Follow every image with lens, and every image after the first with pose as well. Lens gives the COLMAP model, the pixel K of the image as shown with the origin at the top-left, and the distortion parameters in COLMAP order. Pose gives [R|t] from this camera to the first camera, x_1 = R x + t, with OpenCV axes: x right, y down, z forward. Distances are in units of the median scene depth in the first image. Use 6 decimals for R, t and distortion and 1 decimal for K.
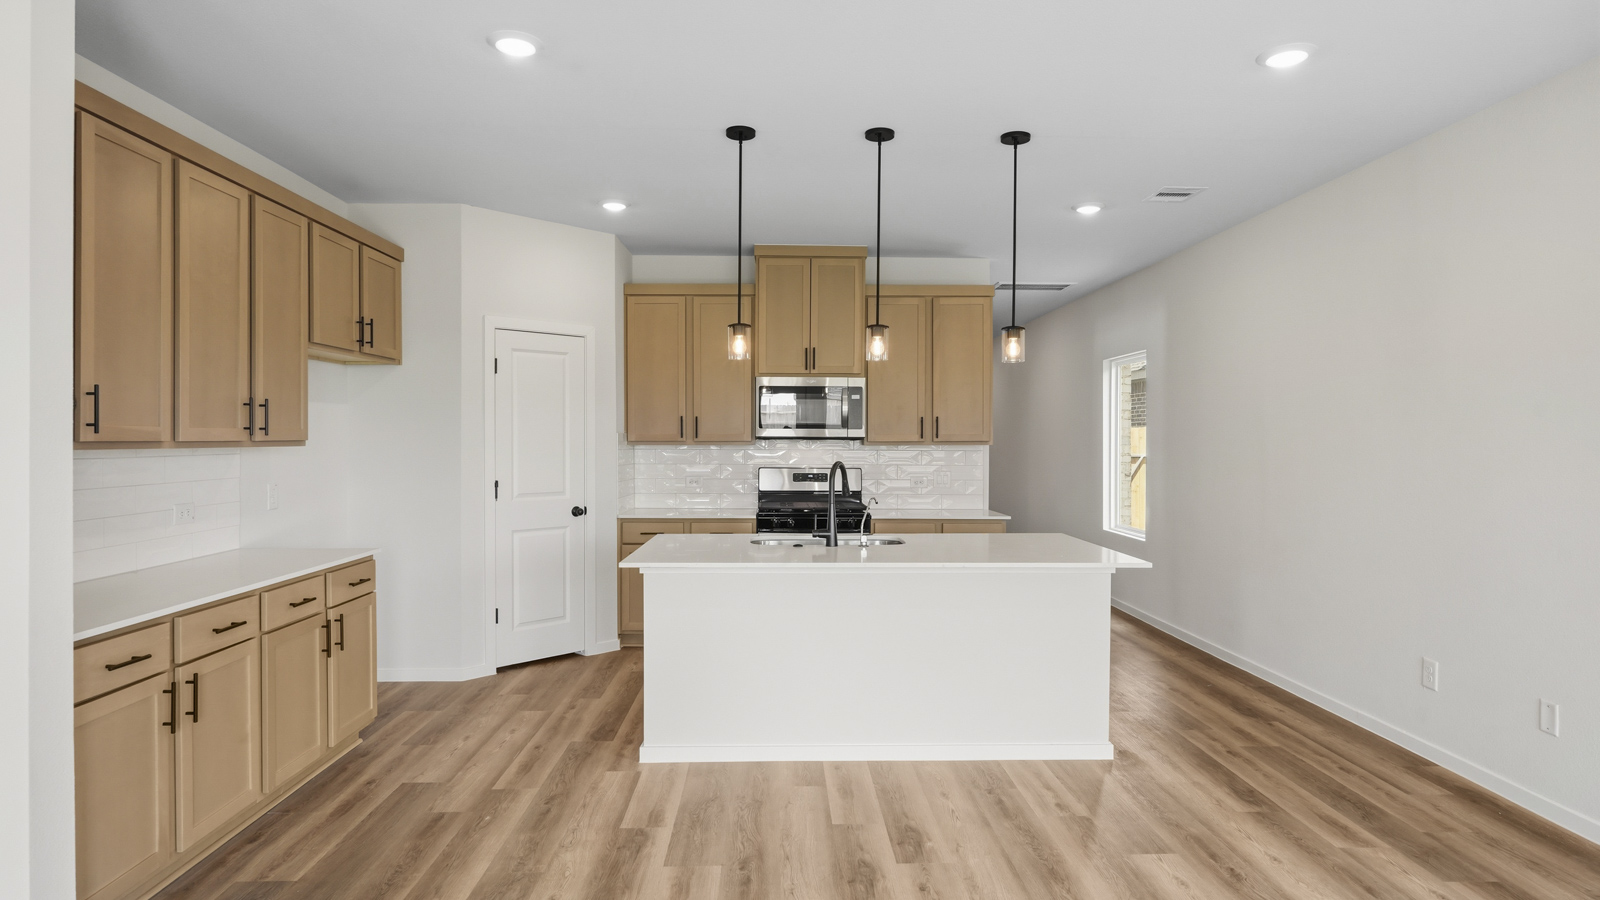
lens RADIAL K [[891.5, 0, 786.2], [0, 891.5, 439.1], [0, 0, 1]] dist [0.000429, -0.000973]
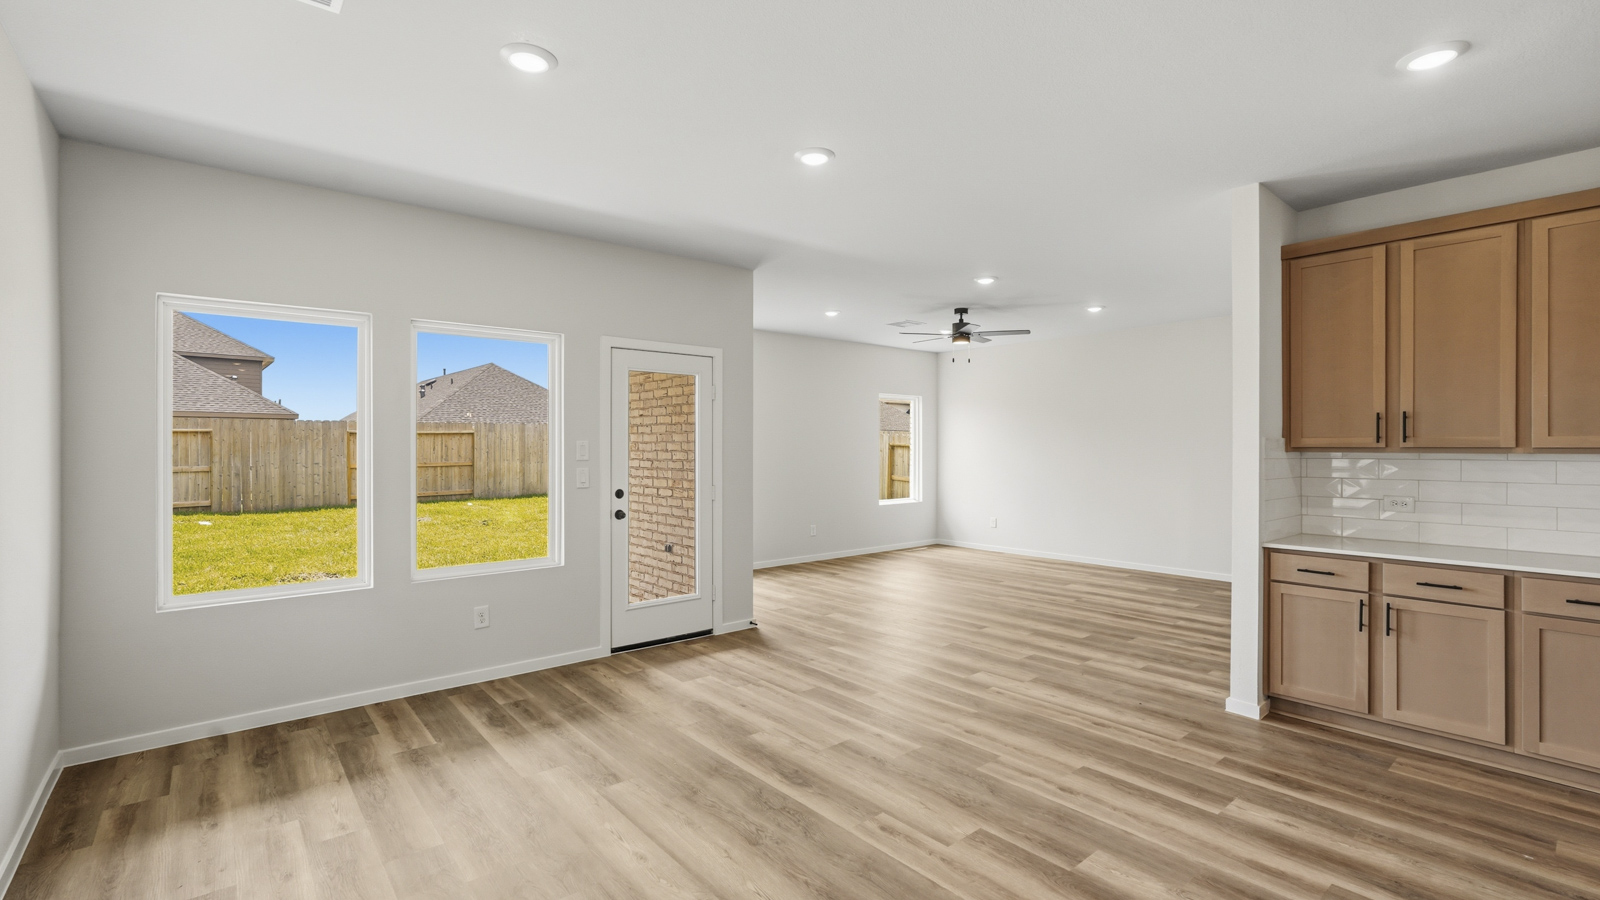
lens RADIAL K [[703.3, 0, 810.1], [0, 703.3, 445.7], [0, 0, 1]] dist [-0.010515, 0.003266]
pose [[-0.771327, -0.003274, -0.636431, 0.597784], [-0.003002, 0.999994, -0.001506, 0.003920], [0.636432, 0.000749, -0.771332, 0.932192]]
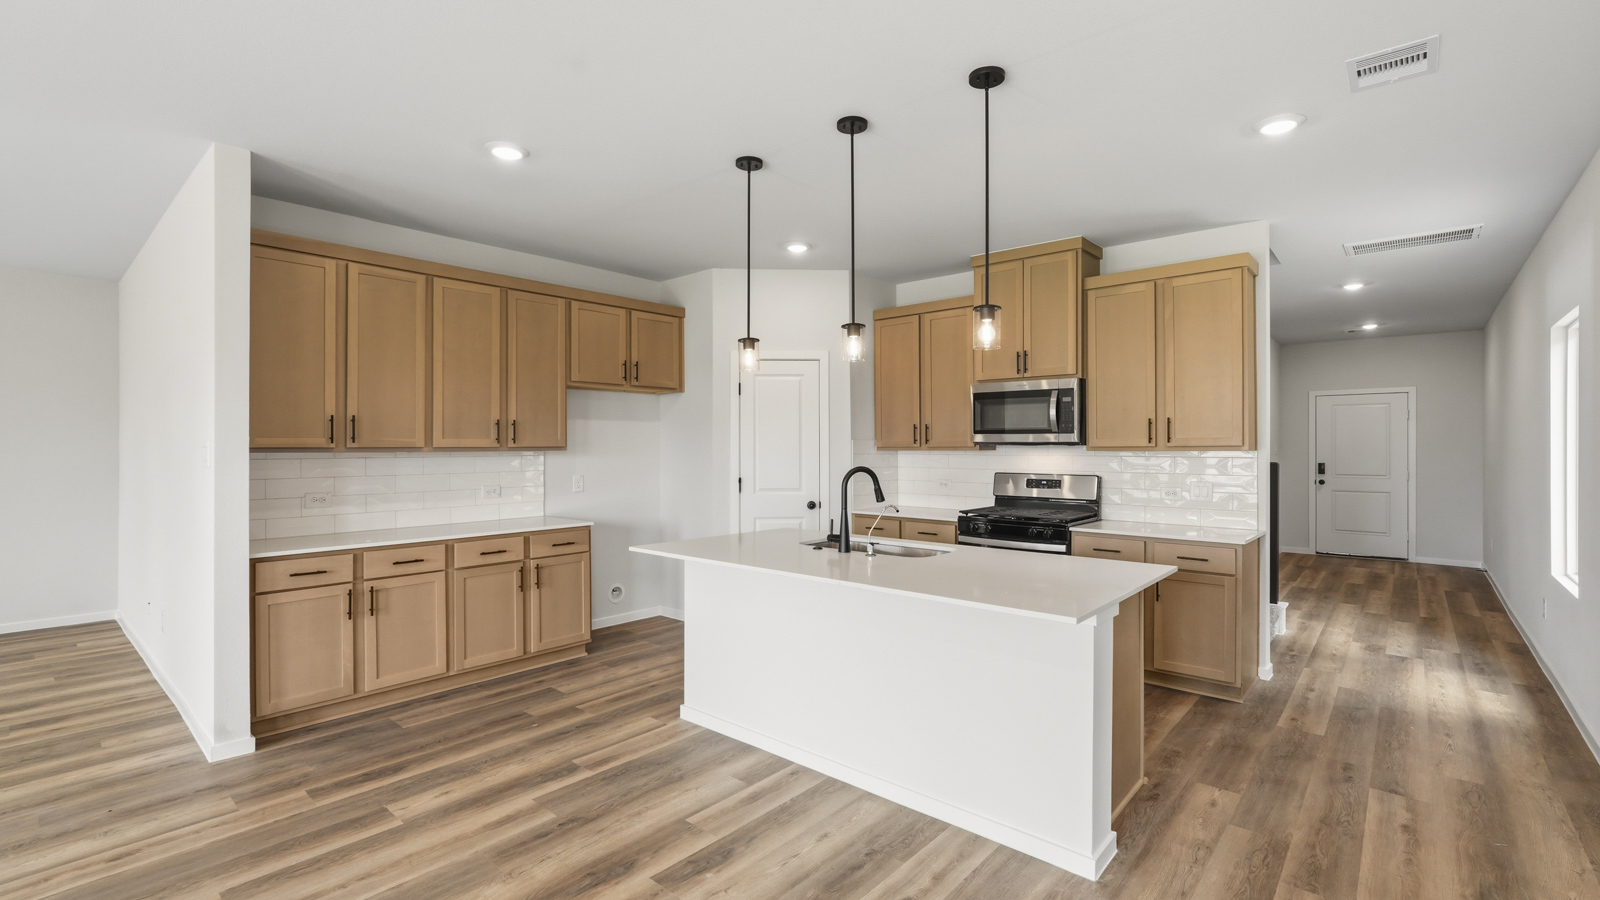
lens RADIAL K [[703.3, 0, 785.7], [0, 703.3, 446.2], [0, 0, 1]] dist [-0.010515, 0.003266]
pose [[0.732928, -0.003644, -0.680297, 0.576377], [0.002864, 0.999993, -0.002270, 0.004613], [0.680301, -0.000284, 0.732933, 0.411249]]
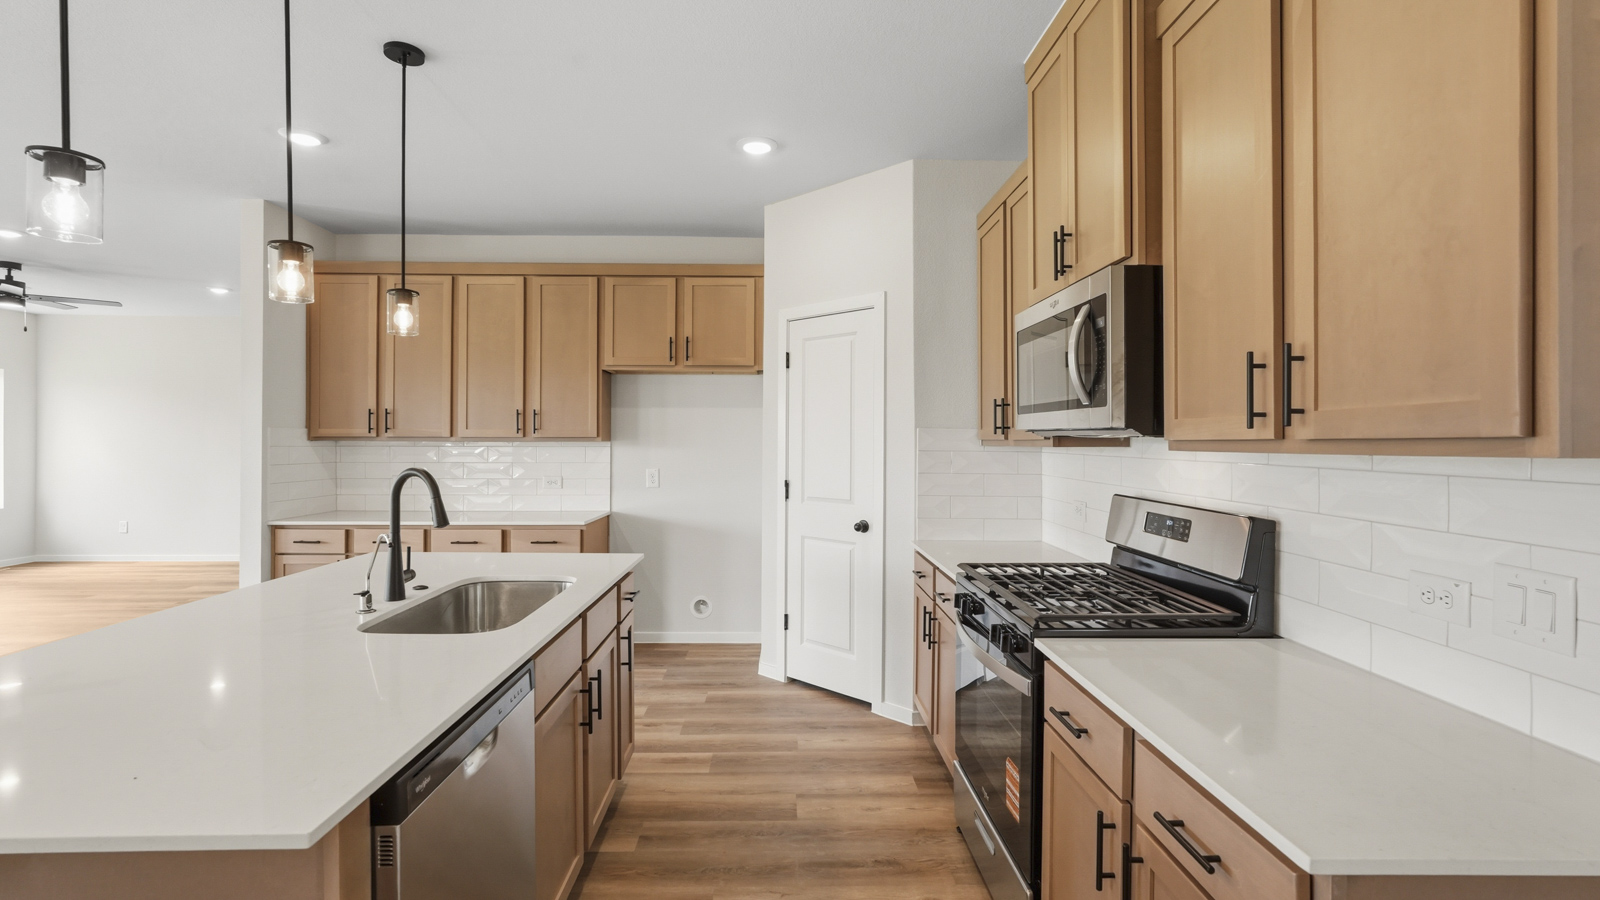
lens RADIAL K [[703.3, 0, 791.6], [0, 703.3, 441.4], [0, 0, 1]] dist [-0.010515, 0.003266]
pose [[0.008724, 0.002033, -0.999960, 0.595405], [-0.004615, 0.999987, 0.001993, 0.004503], [0.999951, 0.004597, 0.008733, 1.380804]]
